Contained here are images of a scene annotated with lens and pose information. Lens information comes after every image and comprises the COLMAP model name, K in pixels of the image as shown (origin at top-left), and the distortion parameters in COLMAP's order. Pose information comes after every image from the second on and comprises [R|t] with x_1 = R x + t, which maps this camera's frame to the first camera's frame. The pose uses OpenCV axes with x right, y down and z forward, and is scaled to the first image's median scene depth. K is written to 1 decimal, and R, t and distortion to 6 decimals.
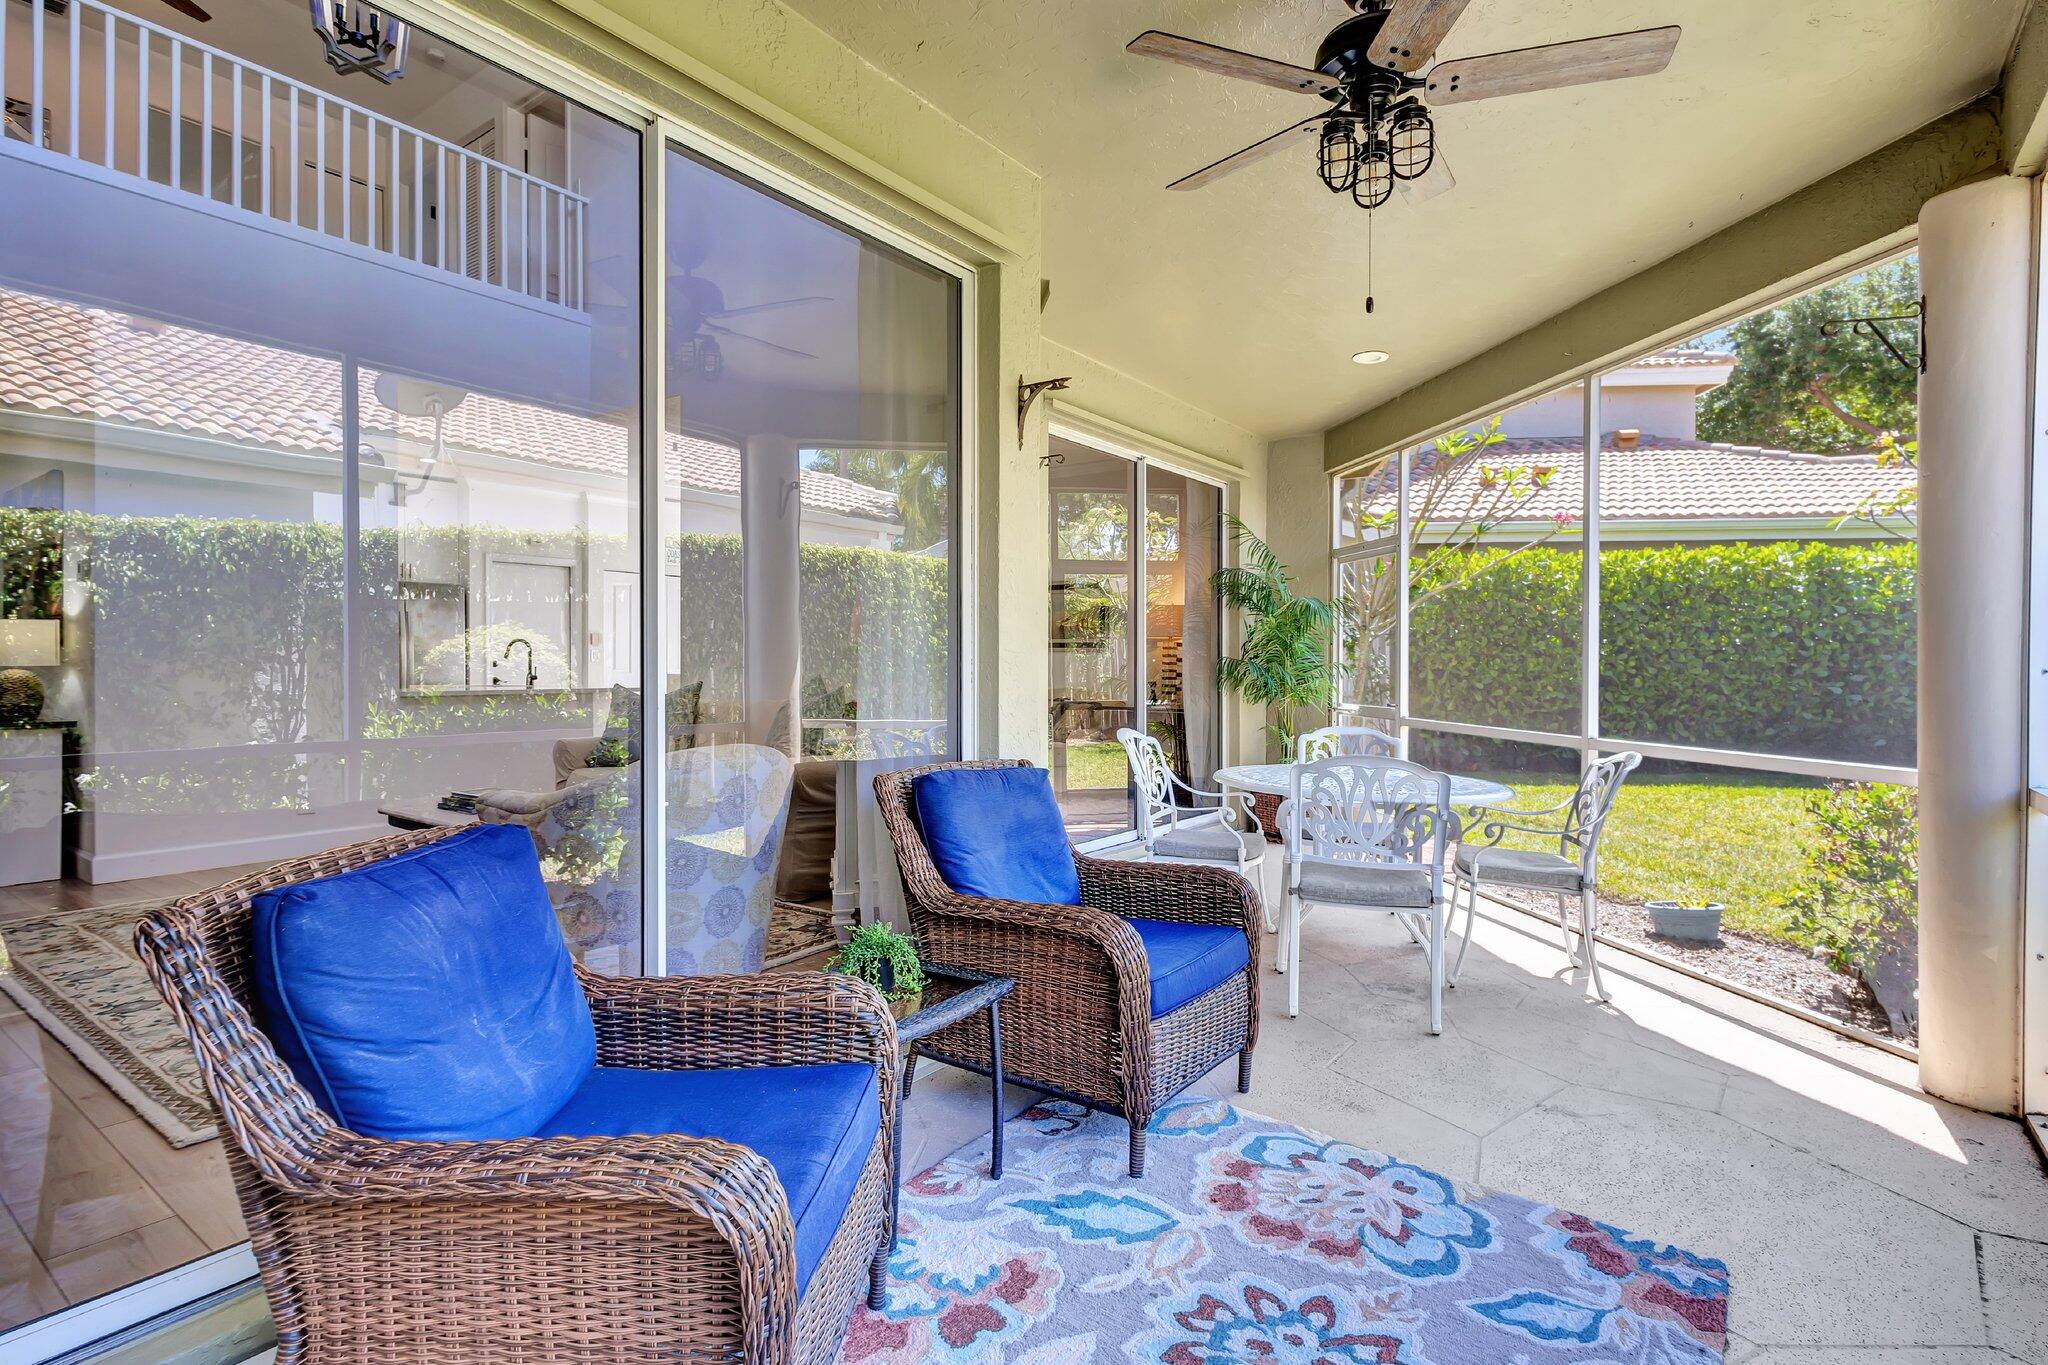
lens RADIAL K [[970.0, 0, 1101.8], [0, 970.0, 660.9], [0, 0, 1]] dist [-0.000781, -0.000105]
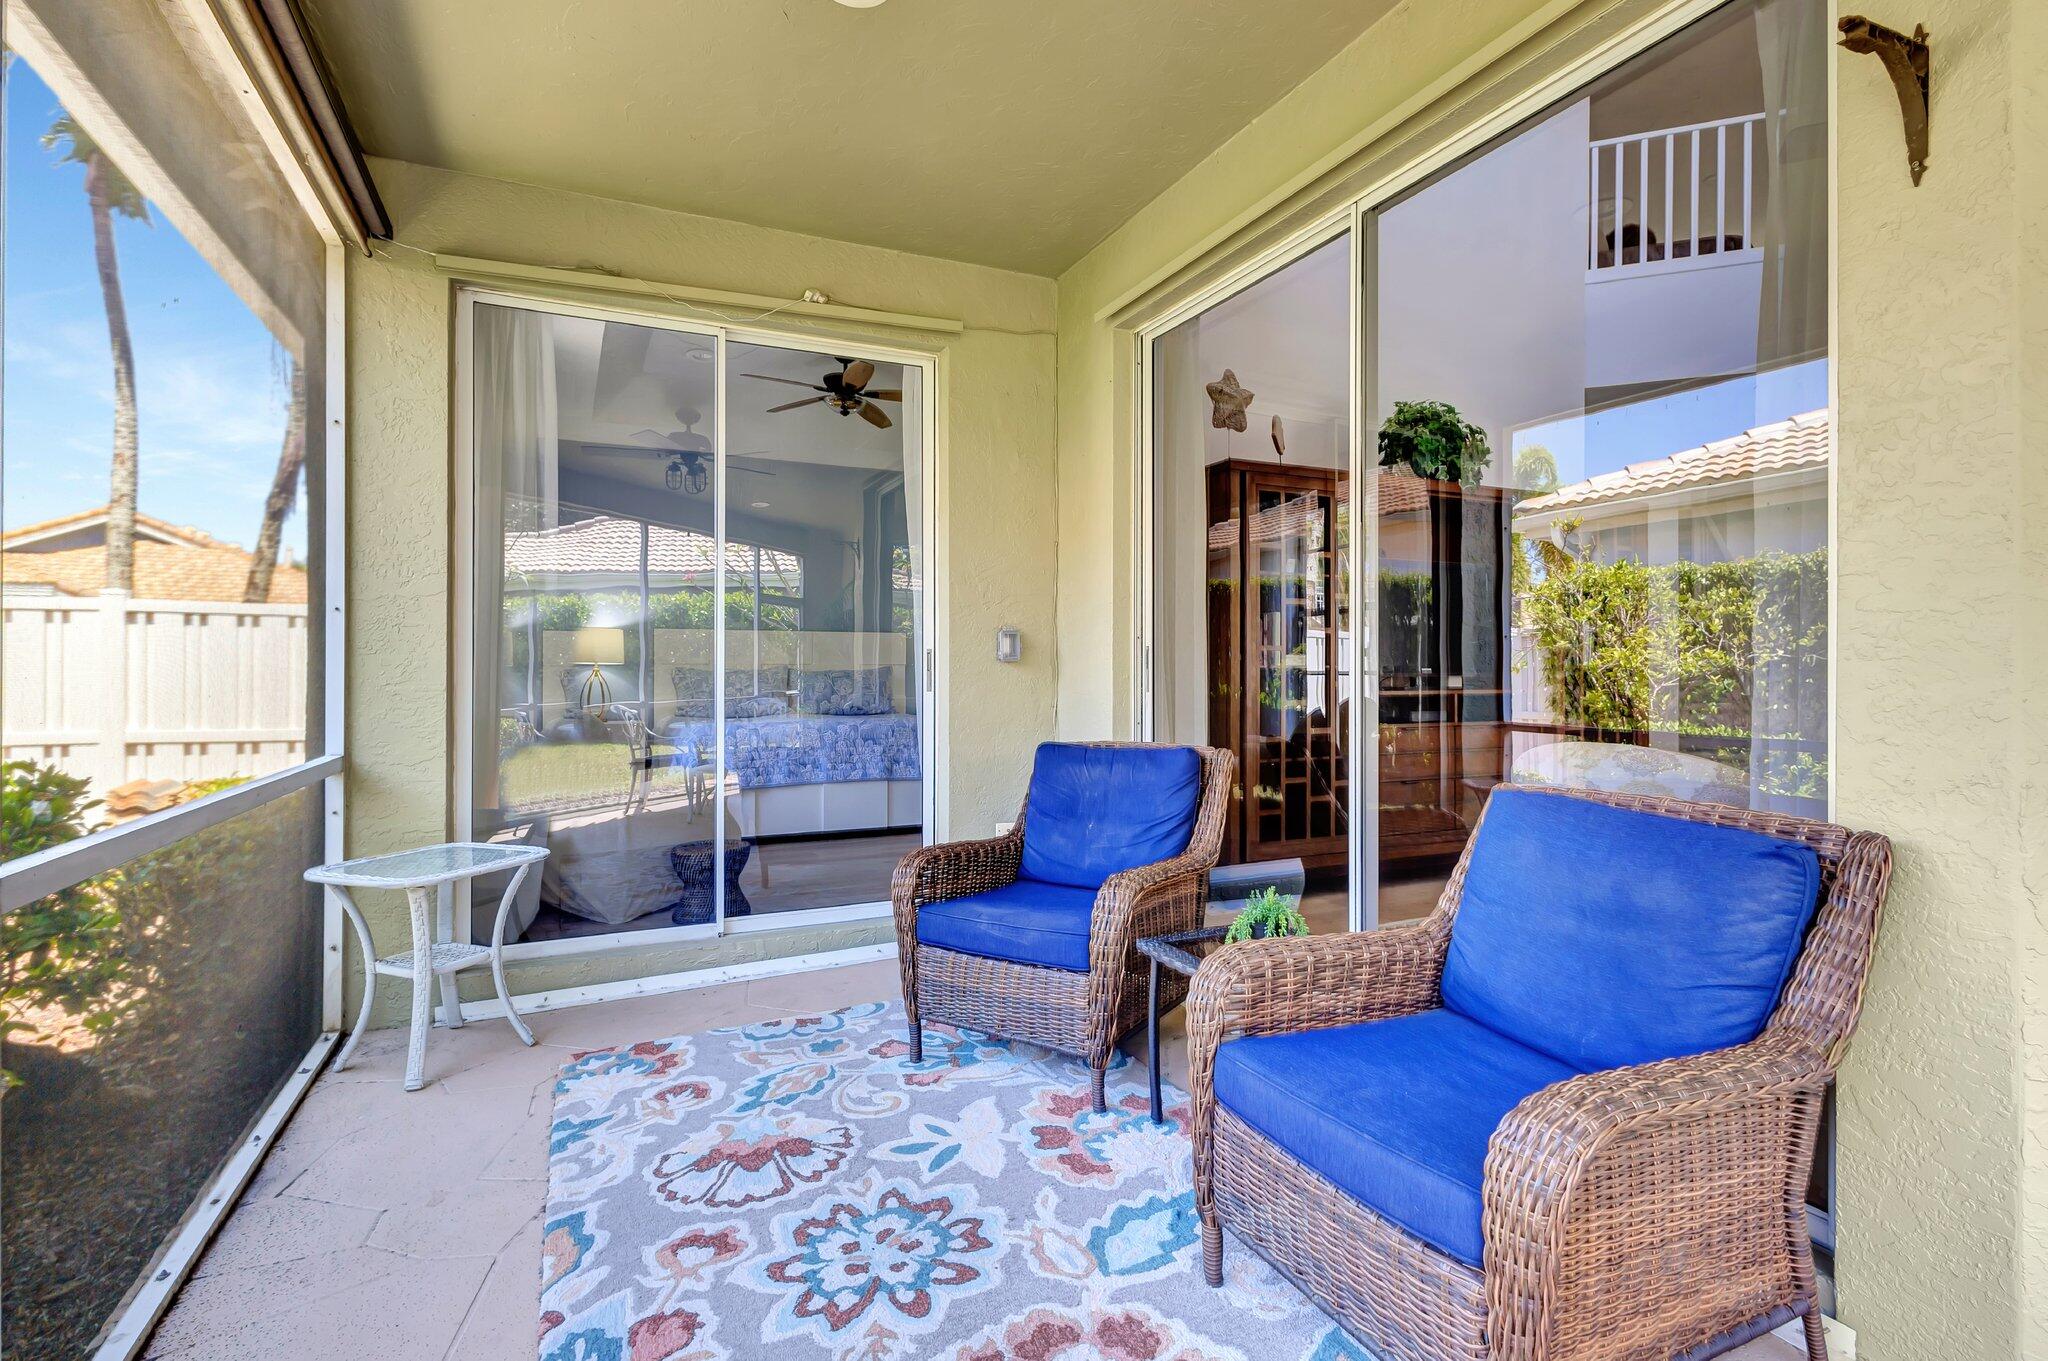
lens RADIAL K [[970.0, 0, 1023.9], [0, 970.0, 668.4], [0, 0, 1]] dist [-0.000781, -0.000105]
pose [[-0.505224, 0.003312, -0.862982, 1.028423], [-0.002264, 0.999984, 0.005163, 0.020283], [0.862985, 0.004562, -0.505209, 1.611086]]
